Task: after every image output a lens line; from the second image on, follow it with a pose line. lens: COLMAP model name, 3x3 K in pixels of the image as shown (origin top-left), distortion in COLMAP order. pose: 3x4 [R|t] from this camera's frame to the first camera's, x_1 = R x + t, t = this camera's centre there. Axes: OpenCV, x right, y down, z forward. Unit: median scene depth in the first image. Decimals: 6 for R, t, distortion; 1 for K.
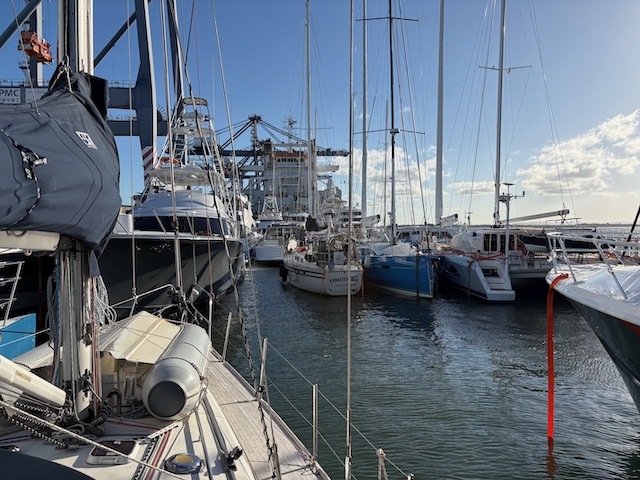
lens RADIAL K [[487.6, 0, 315.6], [0, 487.6, 238.8], [0, 0, 1]] dist [0.115225, -0.012897]
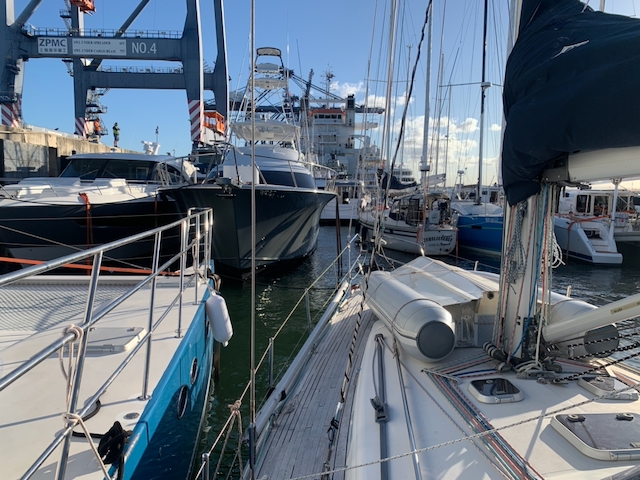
lens RADIAL K [[493.8, 0, 320.4], [0, 493.8, 237.5], [0, 0, 1]] dist [0.082661, 0.007786]
pose [[0.999240, 0.023965, -0.030752, -0.091204], [-0.021505, 0.996725, 0.077958, 0.005065], [0.032519, -0.077238, 0.996482, -0.001147]]
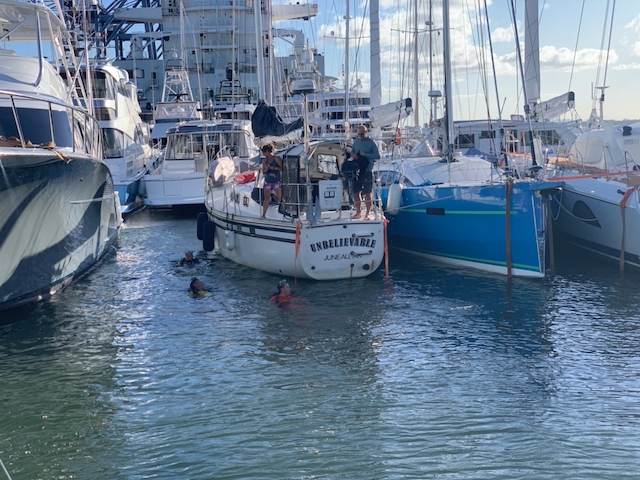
lens RADIAL K [[961.6, 0, 321.0], [0, 961.6, 239.6], [0, 0, 1]] dist [0.108383, 0.000000]
pose [[0.998380, -0.033940, 0.045668, -0.000778], [0.029979, 0.995948, 0.084788, 0.004177], [-0.048360, -0.083282, 0.995352, 0.087470]]
